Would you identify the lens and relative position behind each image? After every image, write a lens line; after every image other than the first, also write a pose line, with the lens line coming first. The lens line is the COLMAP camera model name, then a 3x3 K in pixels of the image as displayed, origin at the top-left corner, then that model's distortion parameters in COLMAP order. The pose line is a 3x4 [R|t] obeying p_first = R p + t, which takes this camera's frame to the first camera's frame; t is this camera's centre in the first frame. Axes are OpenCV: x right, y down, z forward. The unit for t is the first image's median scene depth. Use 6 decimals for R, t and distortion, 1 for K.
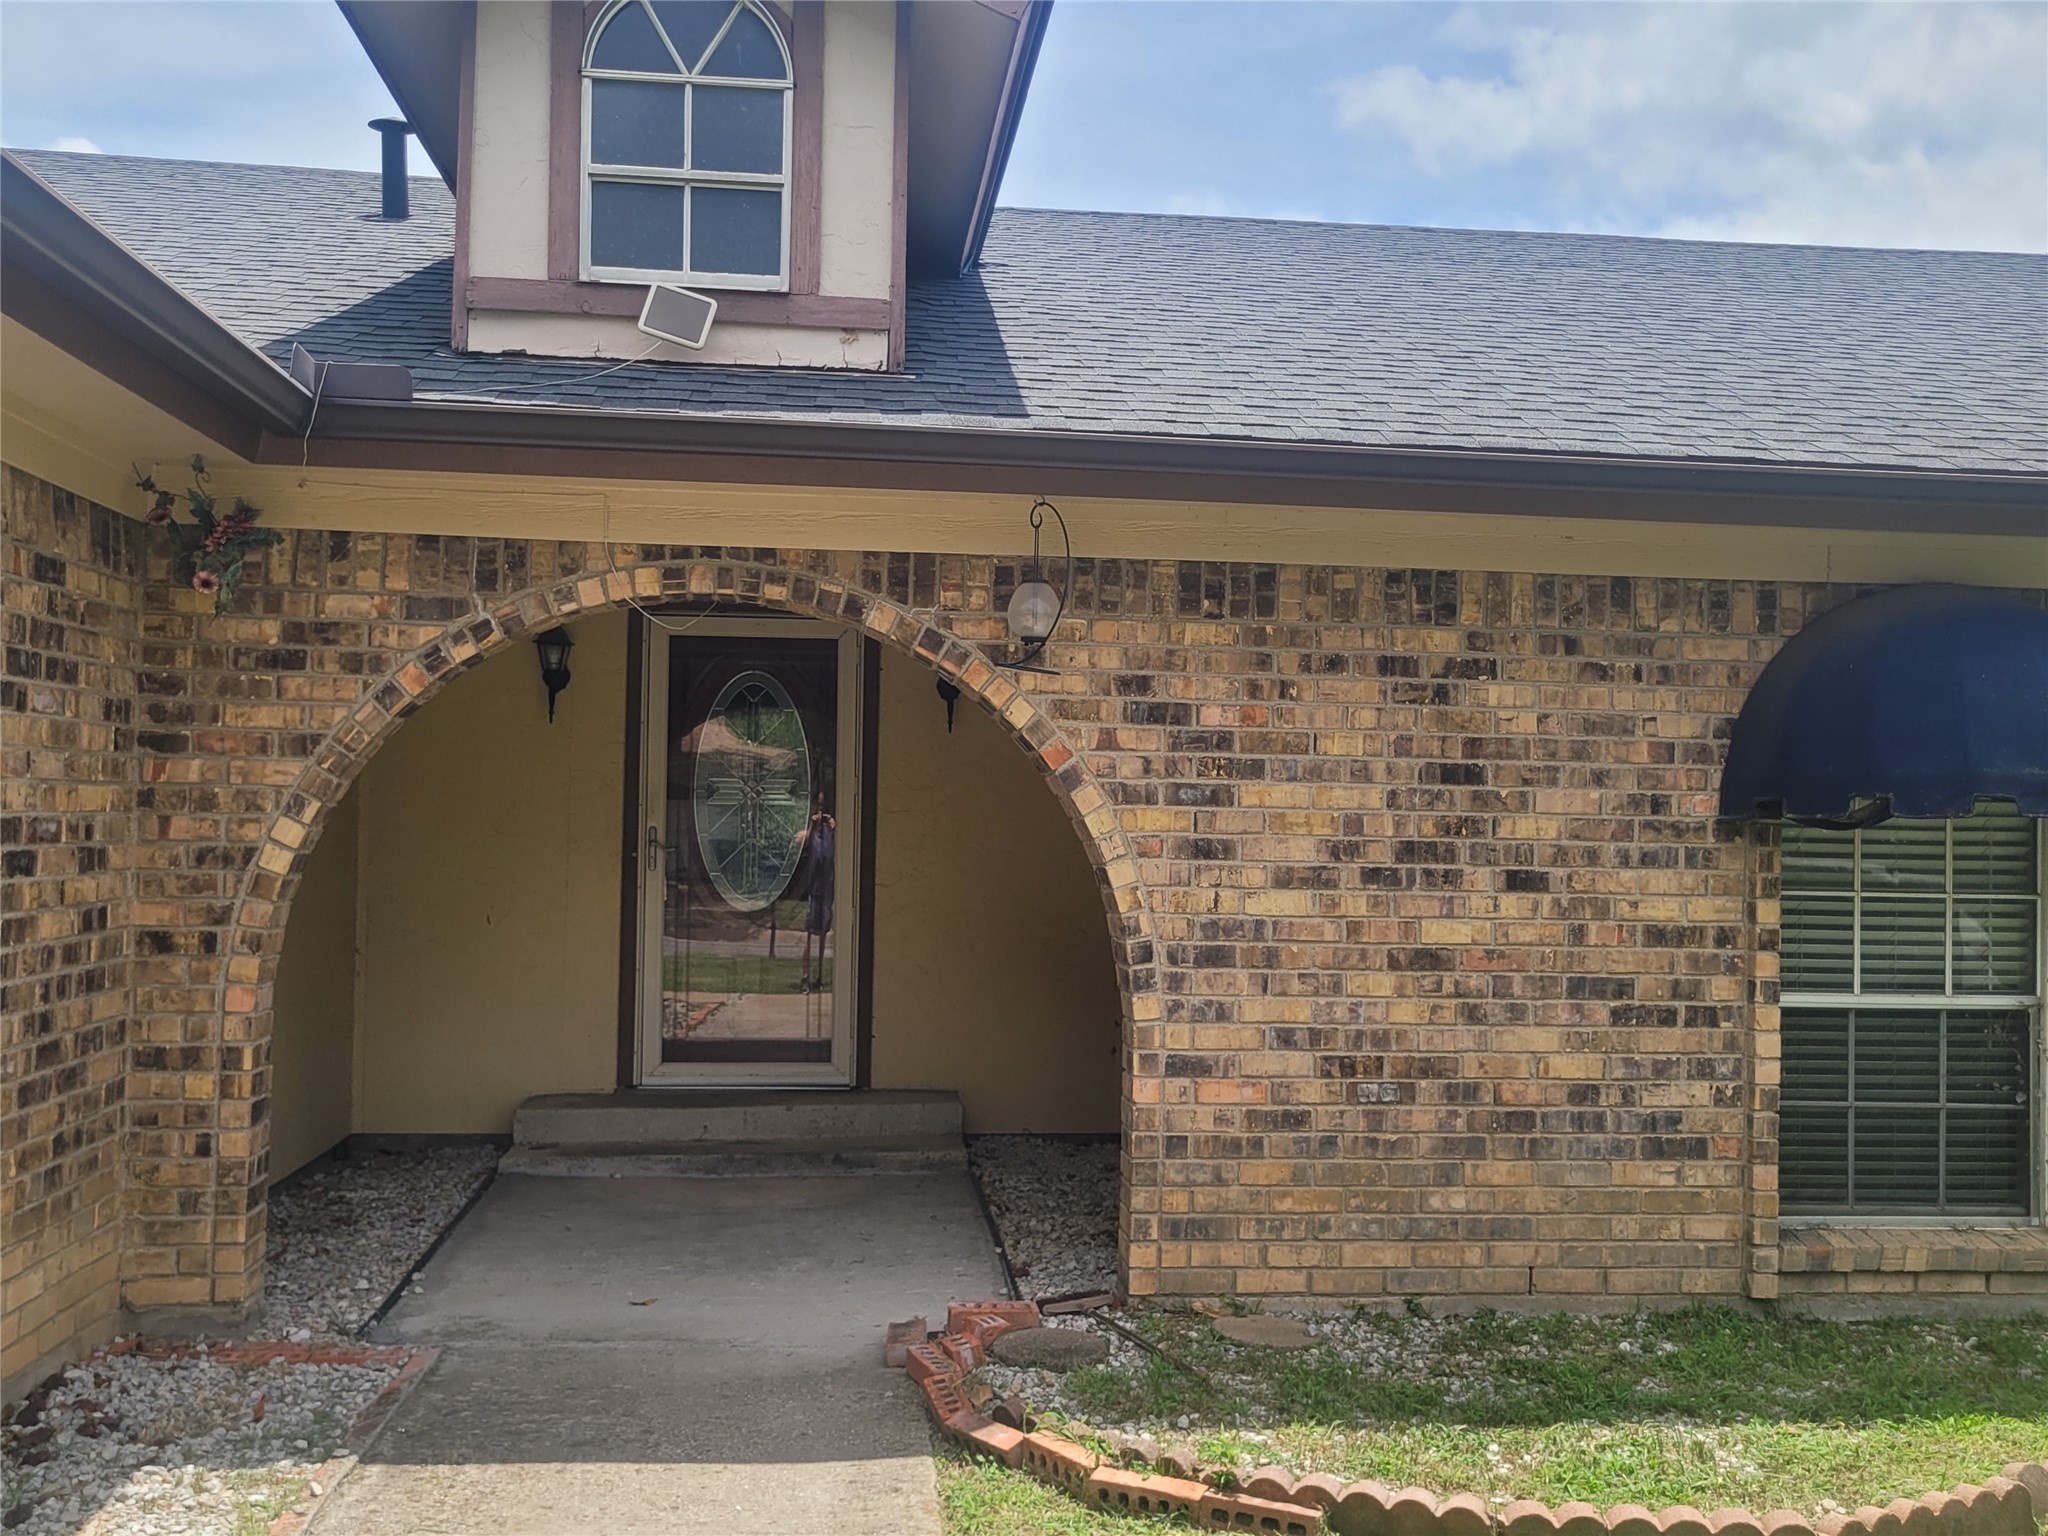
lens RADIAL K [[1754.5, 0, 973.0], [0, 1754.5, 766.7], [0, 0, 1]] dist [0.027856, 0.000775]
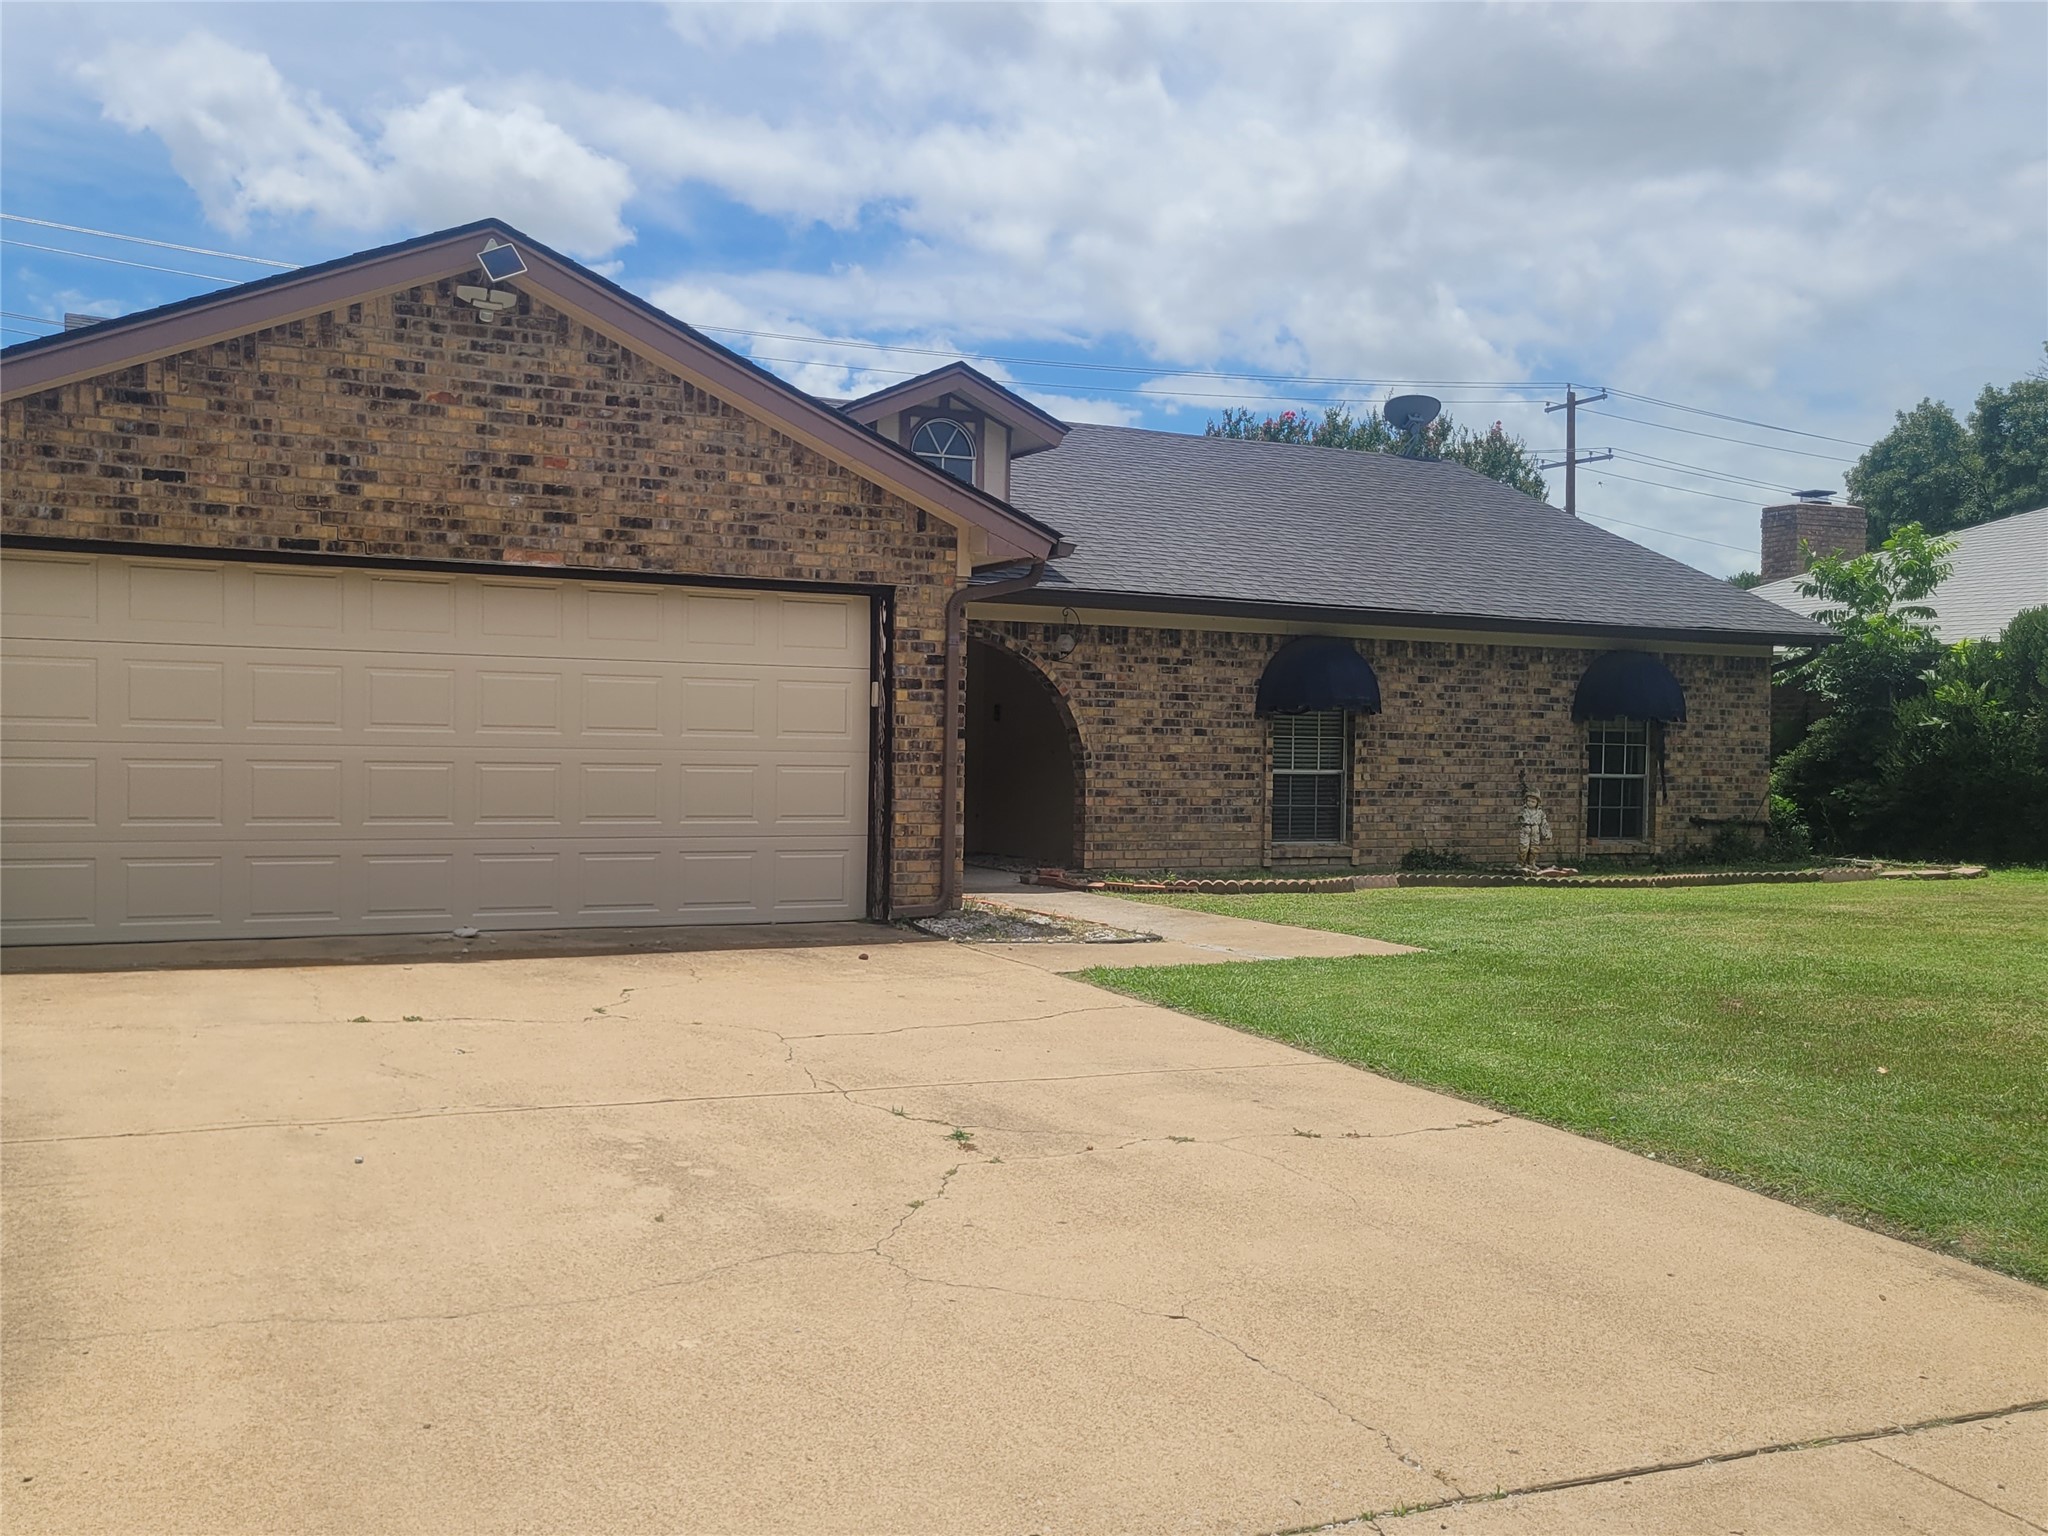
lens RADIAL K [[1918.8, 0, 1002.3], [0, 1918.8, 775.7], [0, 0, 1]] dist [0.041344, -0.011323]
pose [[0.933687, -0.010963, 0.357922, -1.205854], [-0.003414, 0.999213, 0.039510, 0.010488], [-0.358074, -0.038112, 0.932915, -1.995790]]
